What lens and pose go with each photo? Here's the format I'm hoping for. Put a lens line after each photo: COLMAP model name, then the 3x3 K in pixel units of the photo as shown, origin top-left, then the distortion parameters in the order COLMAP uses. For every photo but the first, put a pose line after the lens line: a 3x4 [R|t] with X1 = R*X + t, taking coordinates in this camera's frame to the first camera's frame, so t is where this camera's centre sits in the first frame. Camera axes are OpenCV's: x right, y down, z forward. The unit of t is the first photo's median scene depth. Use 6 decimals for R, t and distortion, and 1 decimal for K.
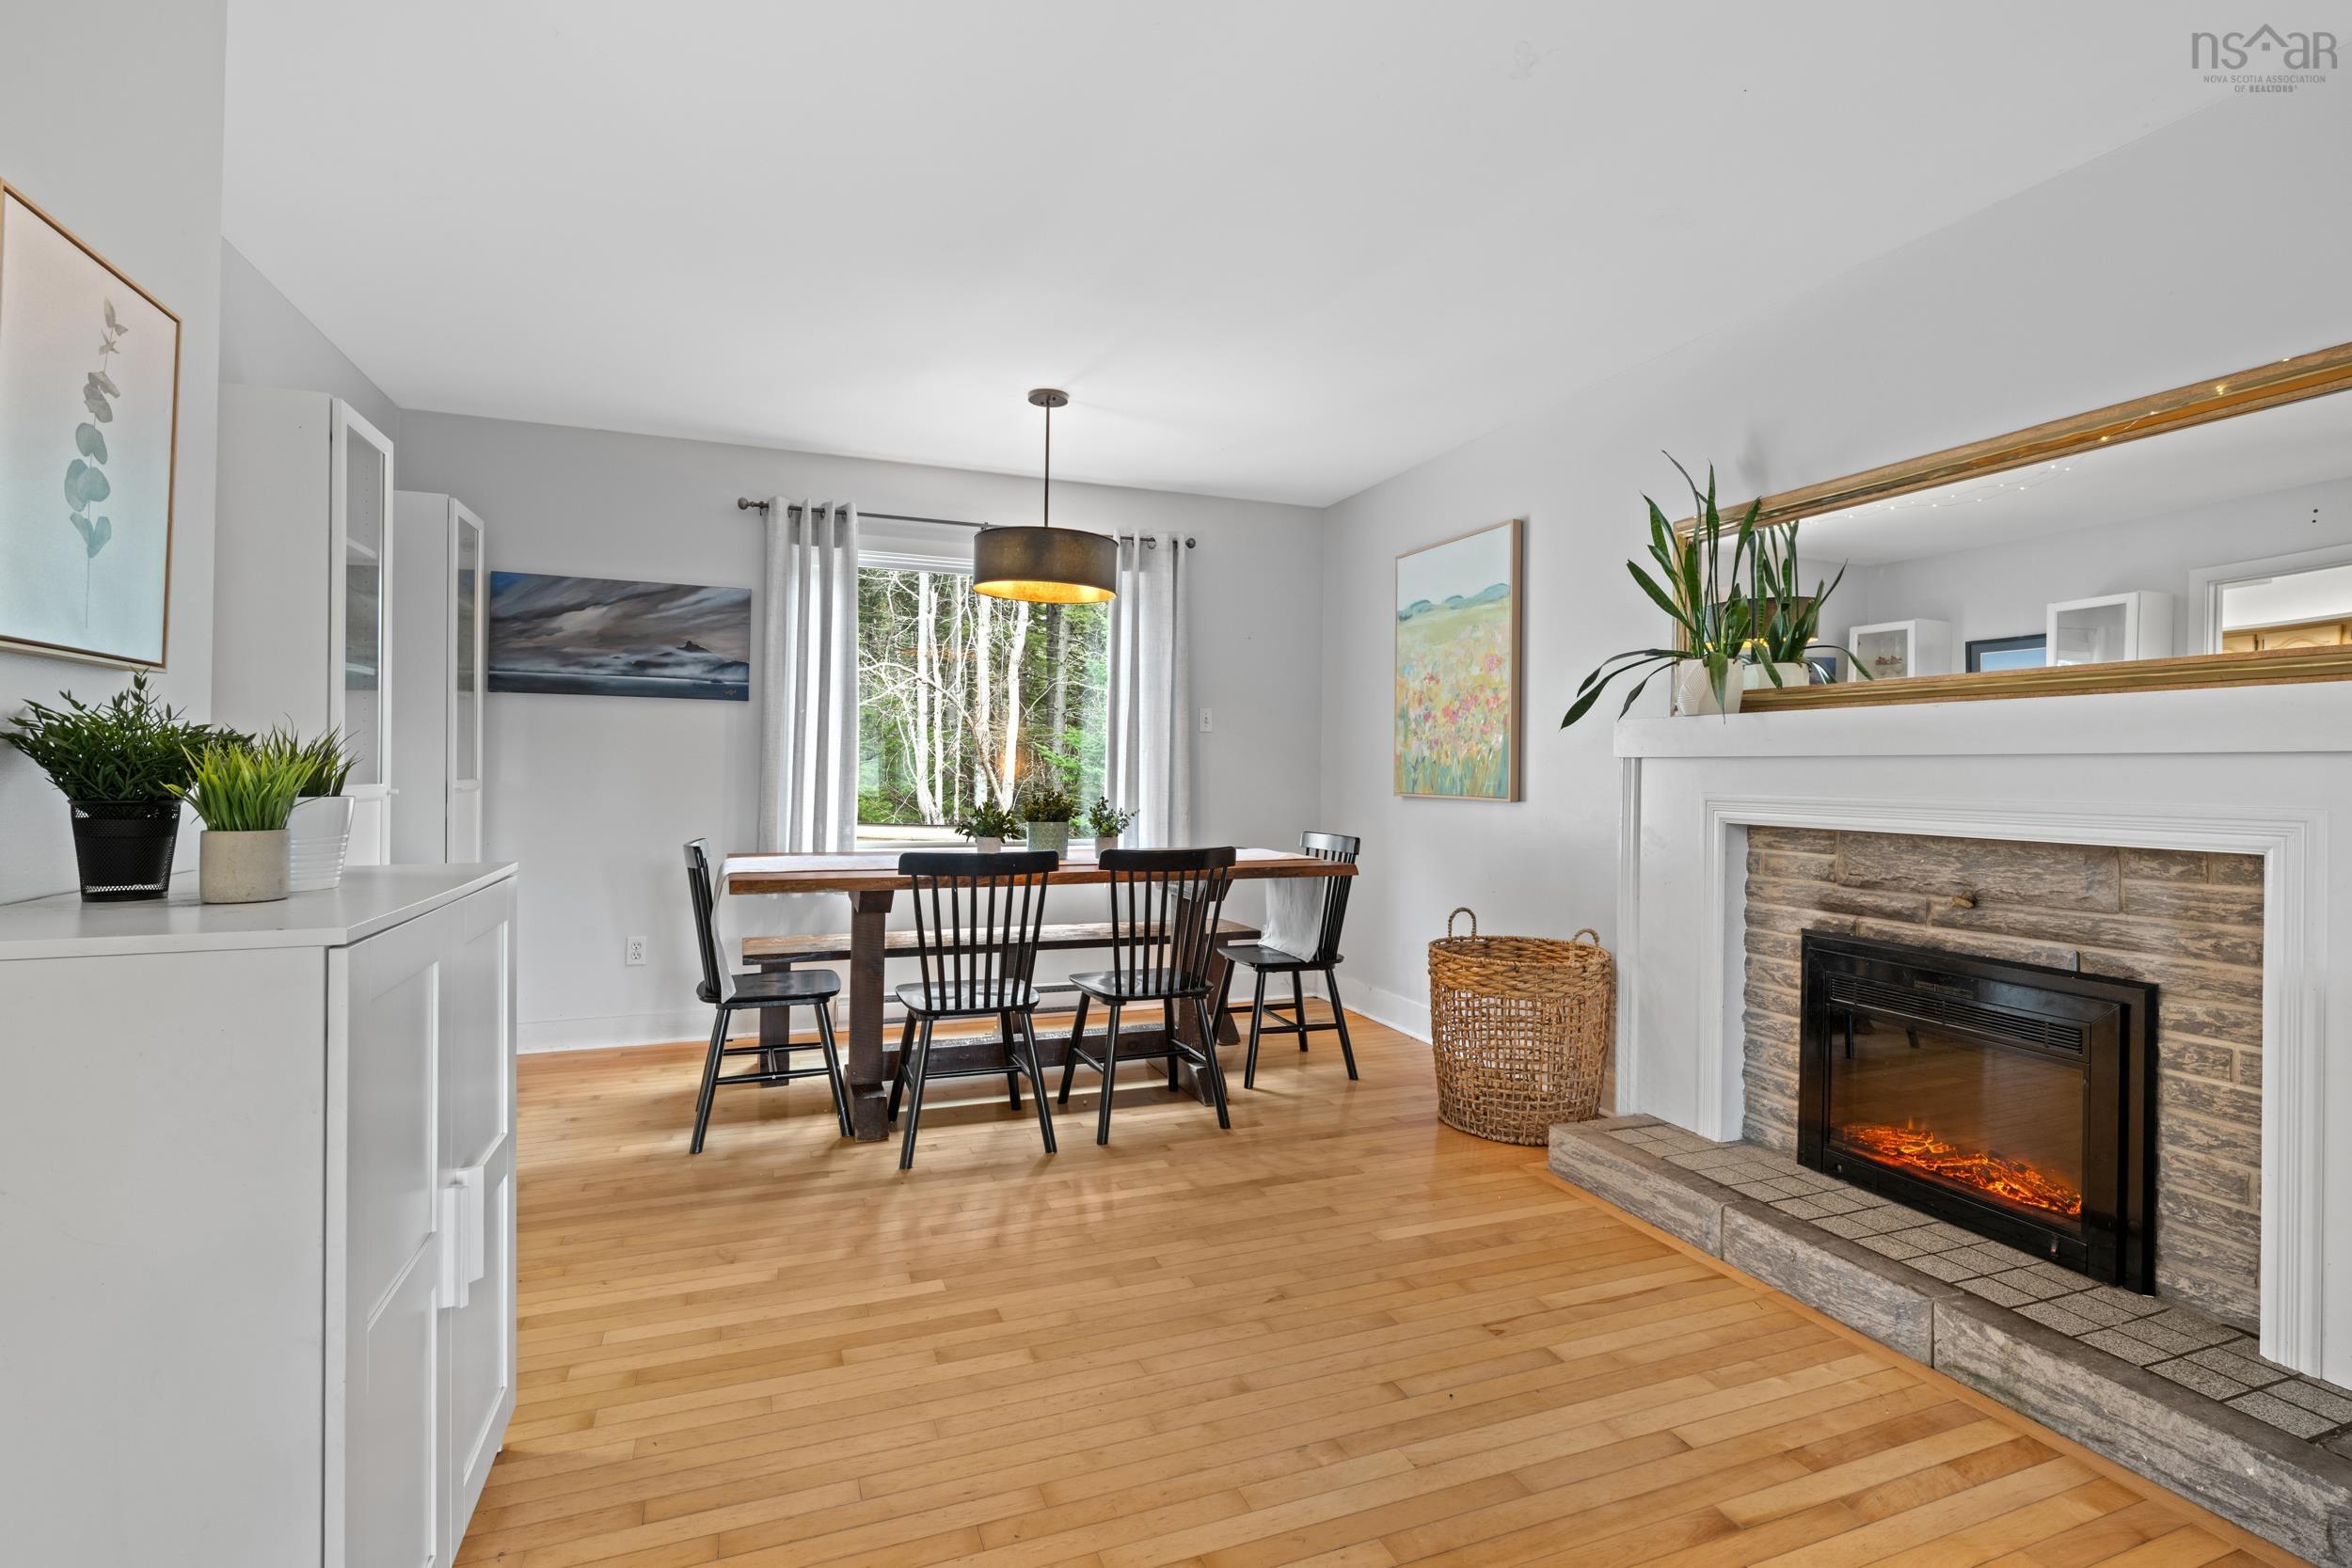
lens RADIAL K [[1069.5, 0, 1150.6], [0, 1069.5, 765.8], [0, 0, 1]] dist [0.006486, -0.002912]
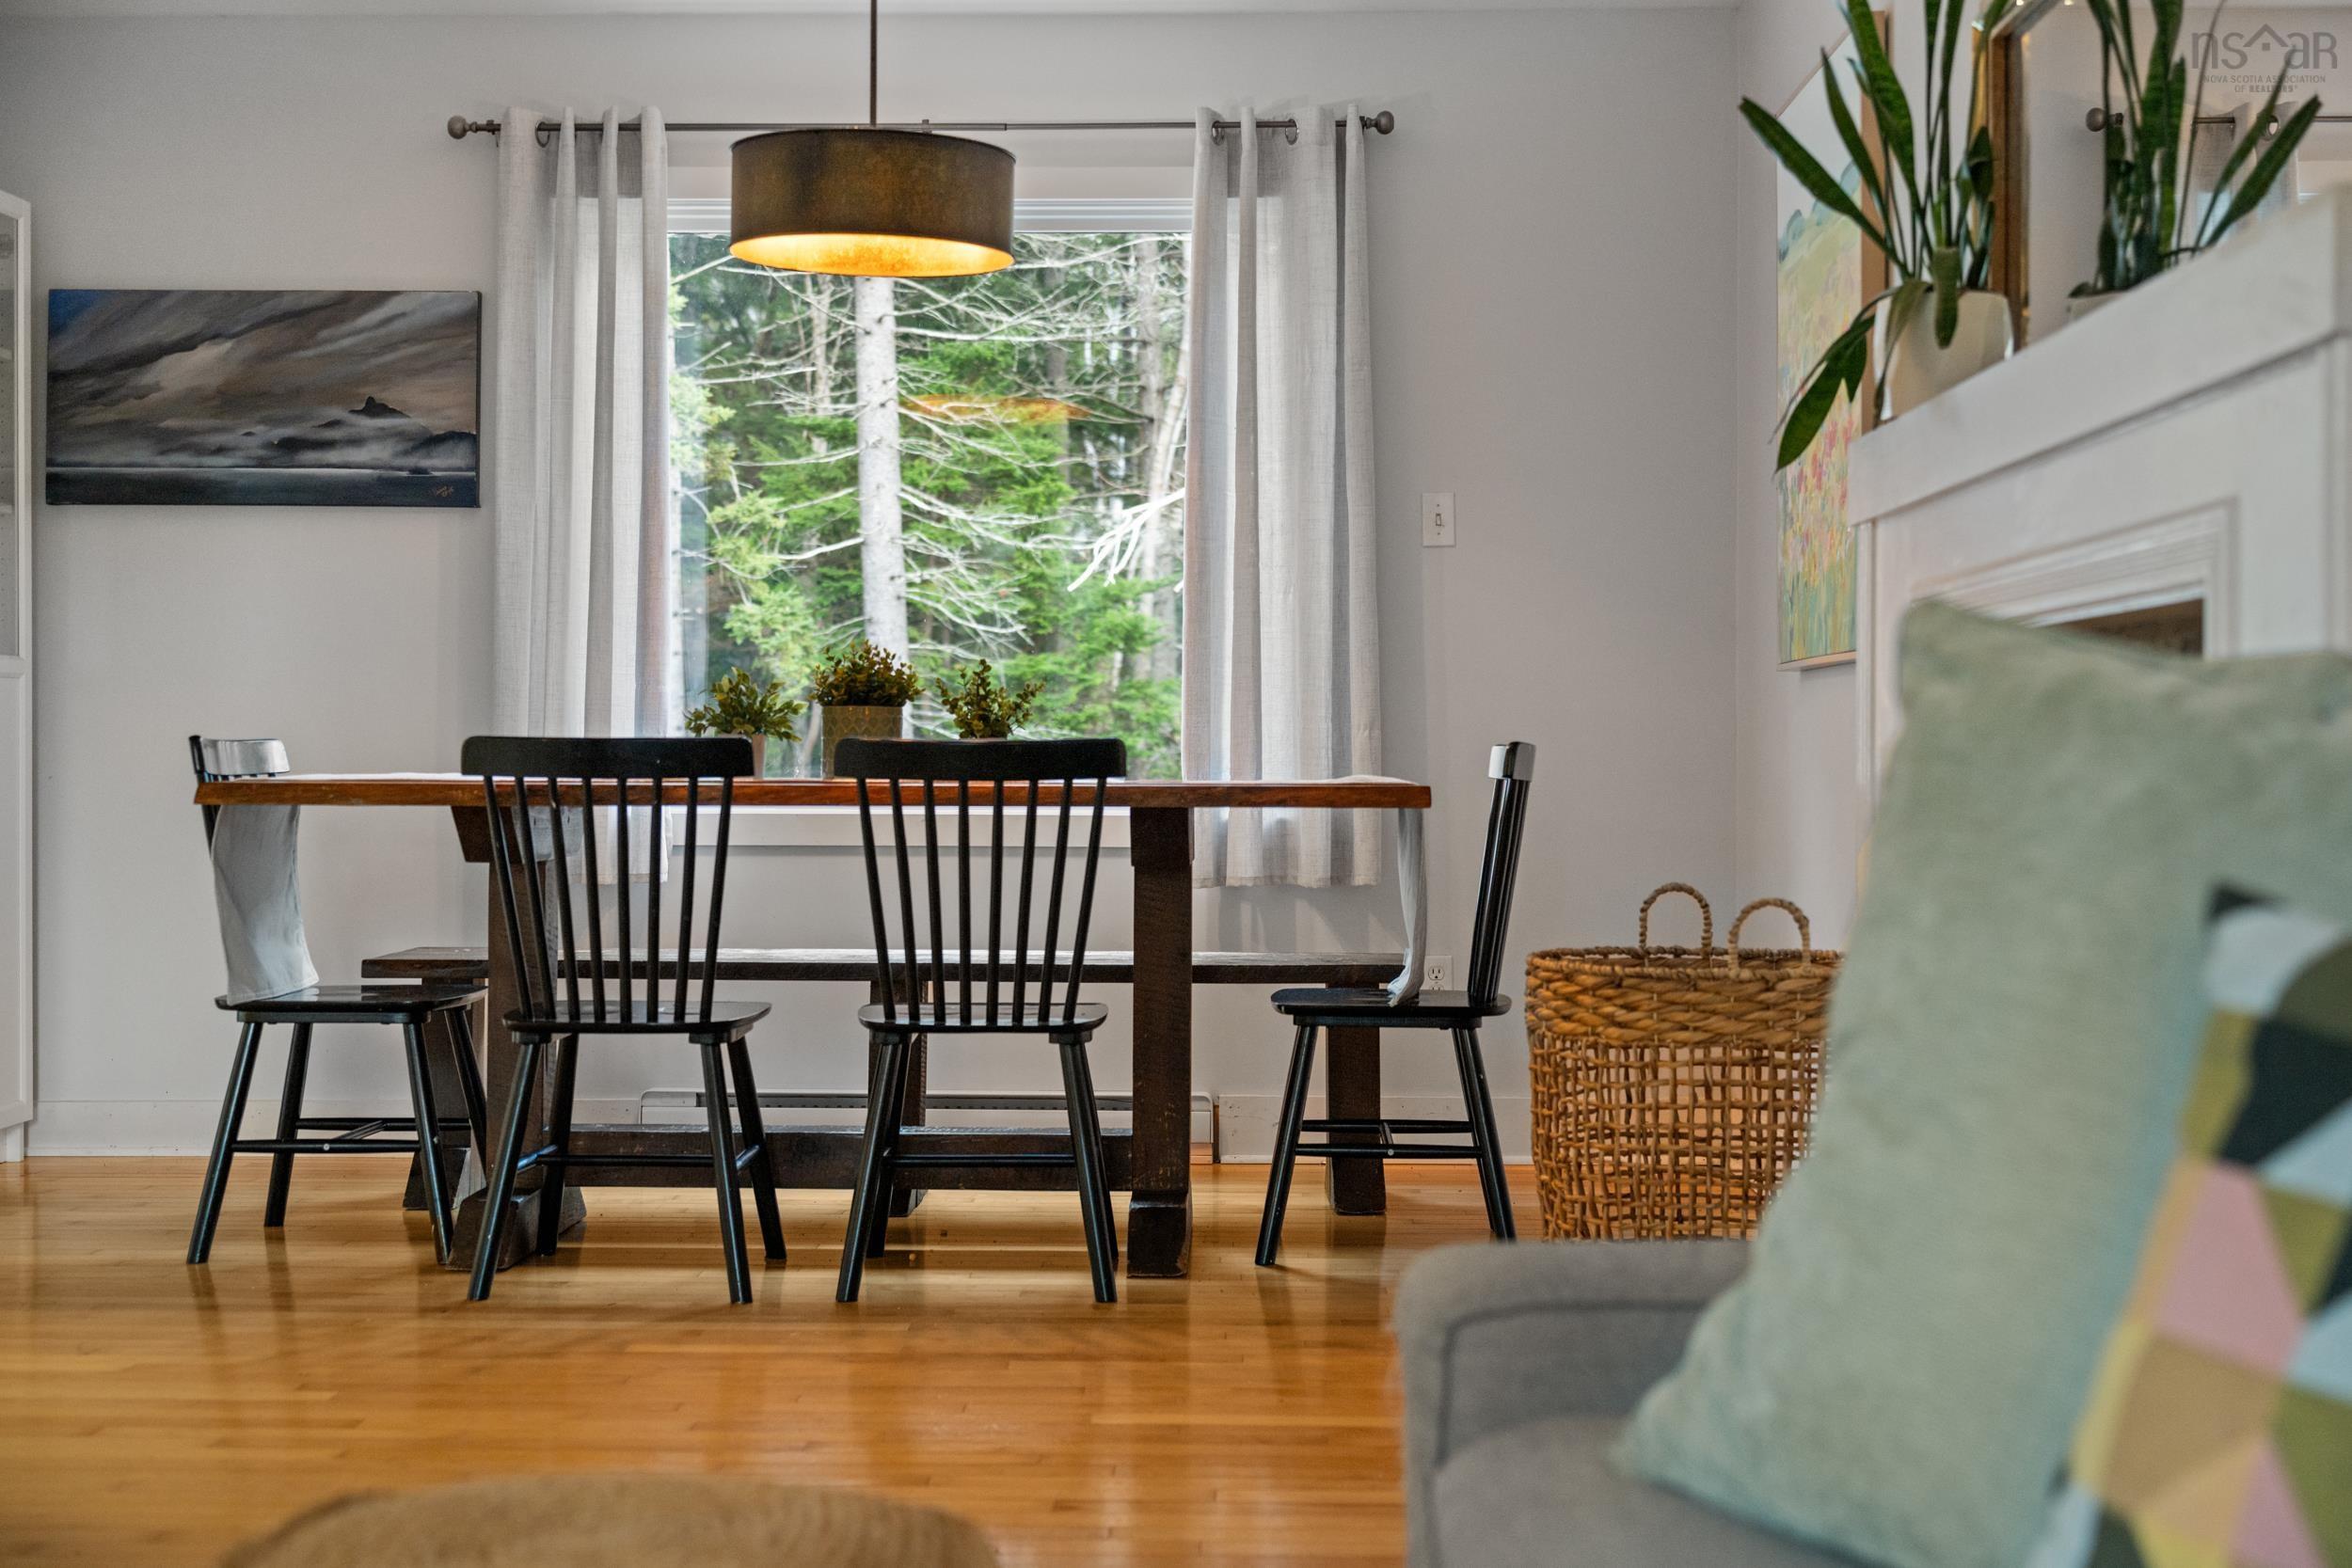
lens RADIAL K [[3080.4, 0, 1197.7], [0, 3080.4, 769.1], [0, 0, 1]] dist [0.013500, 0.000000]
pose [[0.922983, -0.009351, -0.384728, 0.611152], [0.008632, 0.999956, -0.003596, 0.087874], [0.384744, -0.000002, 0.923023, -0.283904]]
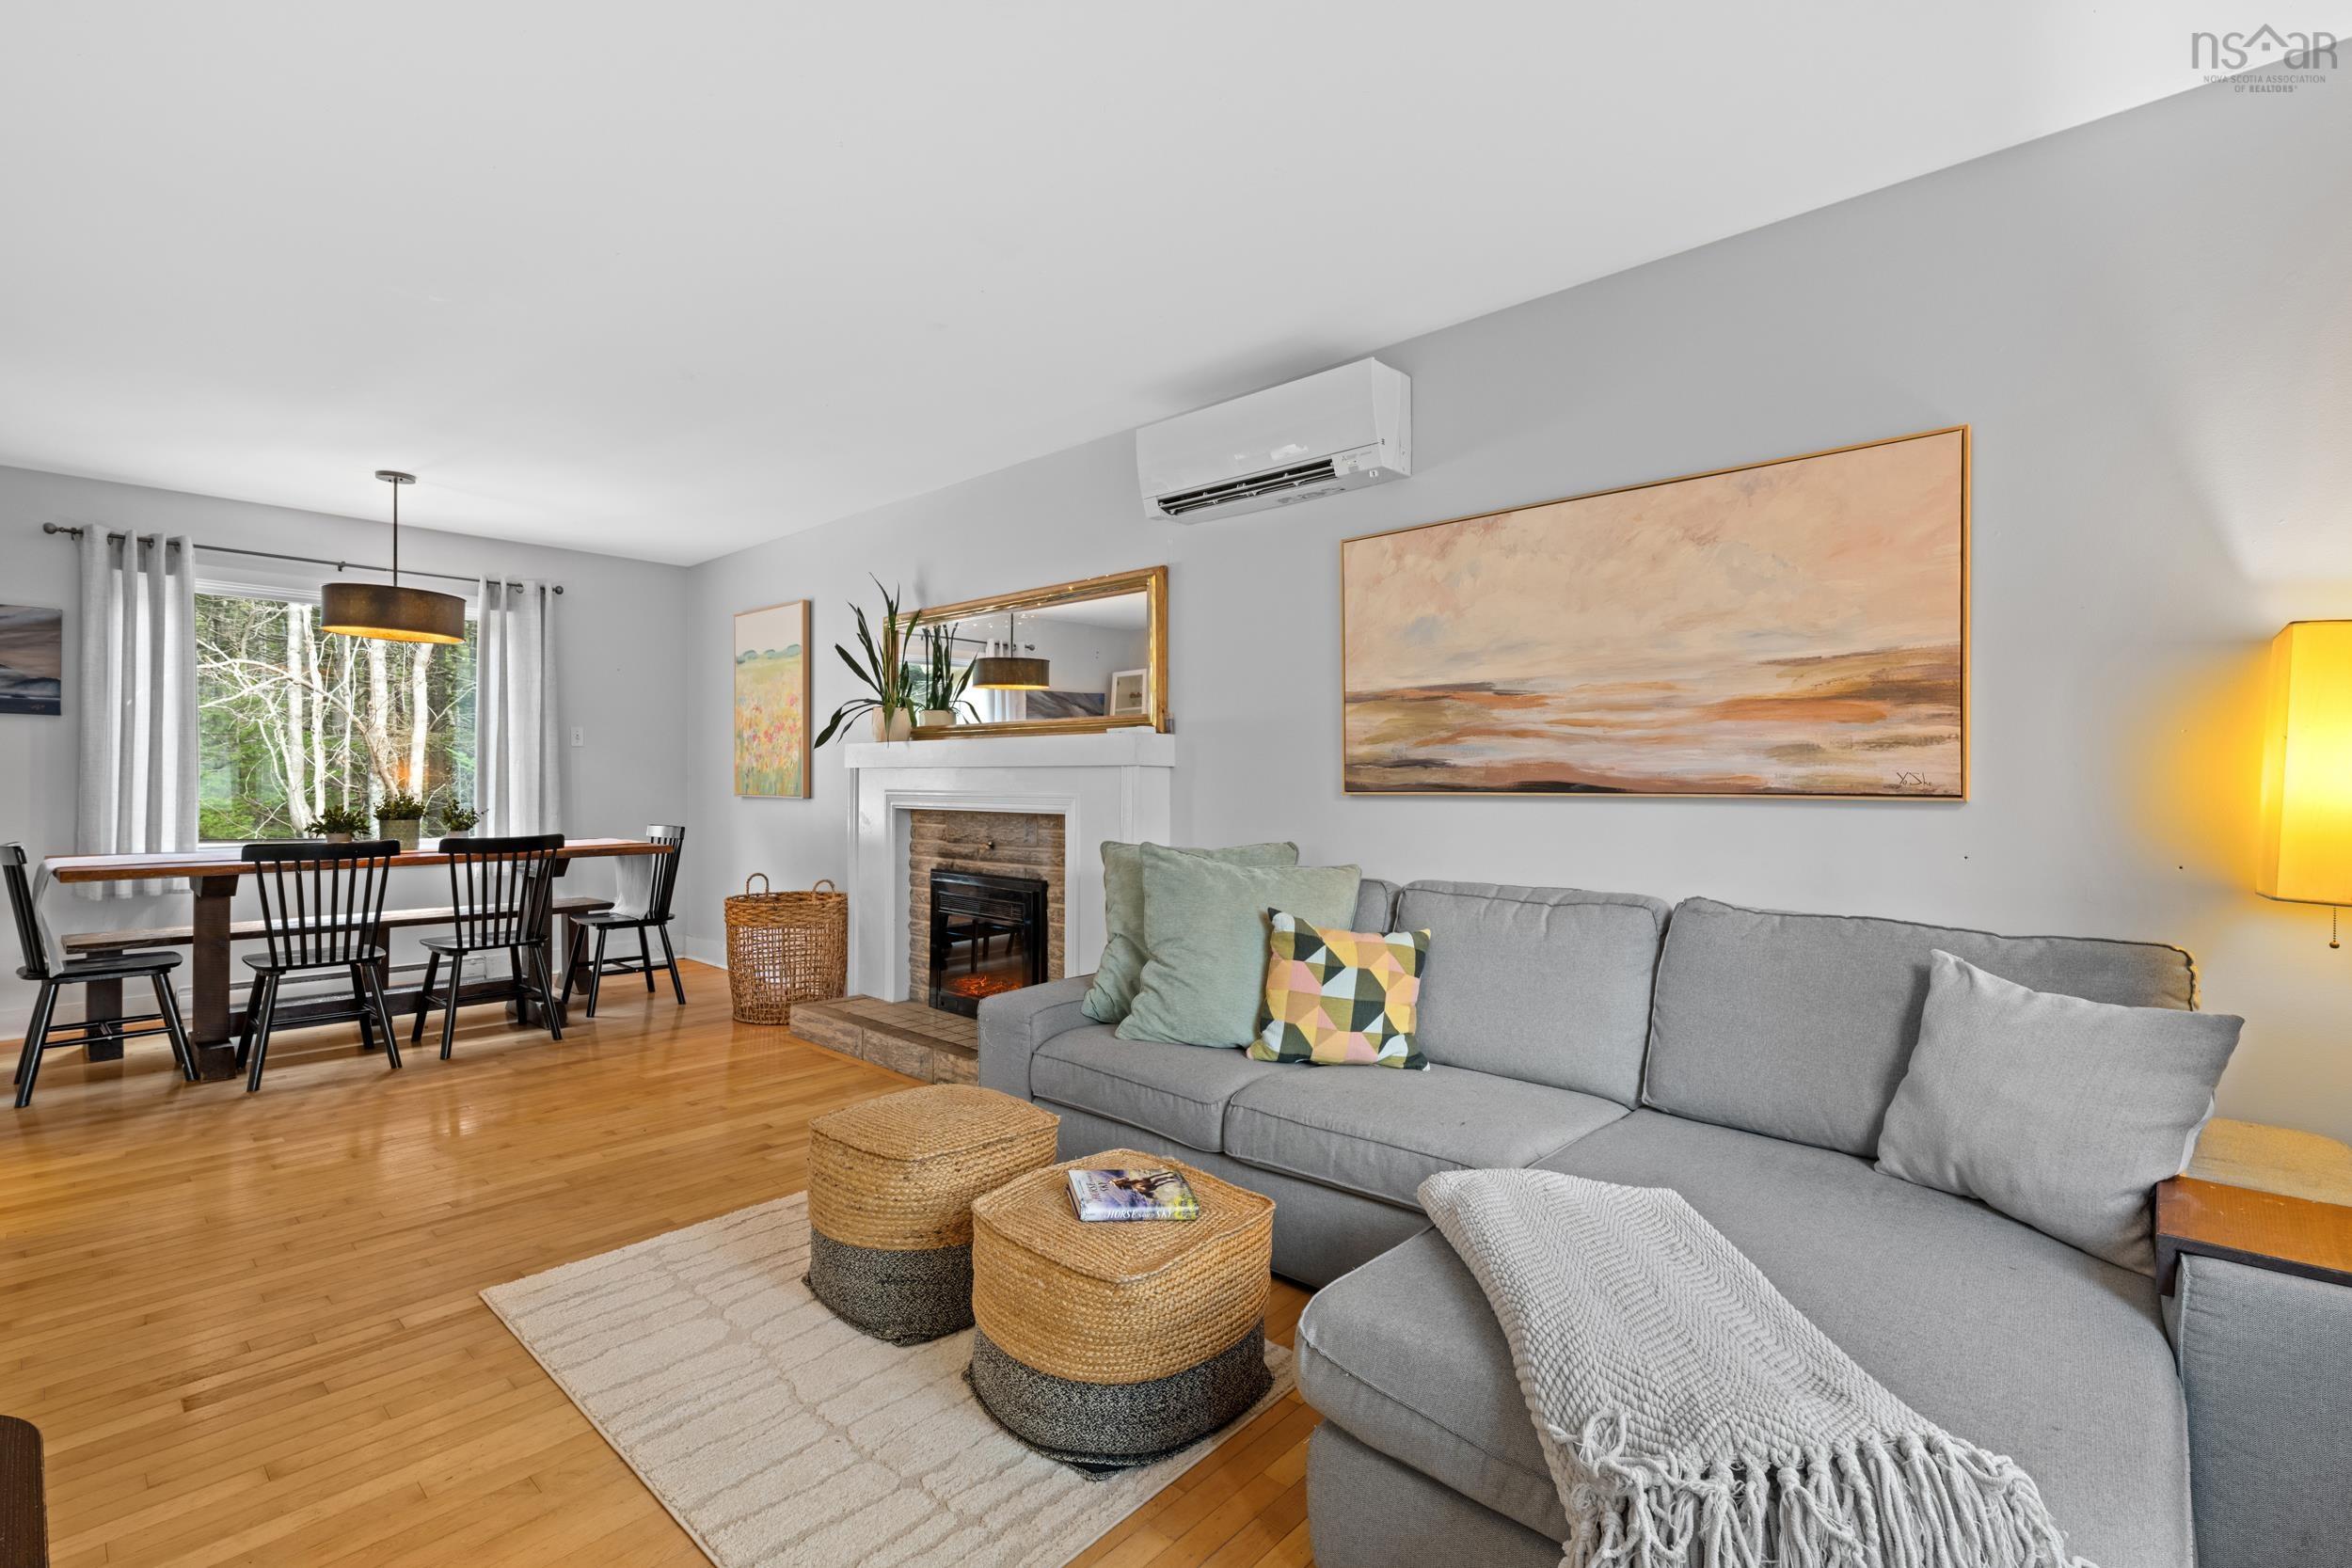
lens RADIAL K [[1069.5, 0, 1187.7], [0, 1069.5, 787.6], [0, 0, 1]] dist [0.006486, -0.002912]
pose [[0.888381, -0.010833, 0.458979, 0.146894], [0.004375, 0.999876, 0.015133, -0.000731], [-0.459086, -0.011436, 0.888318, -0.530707]]
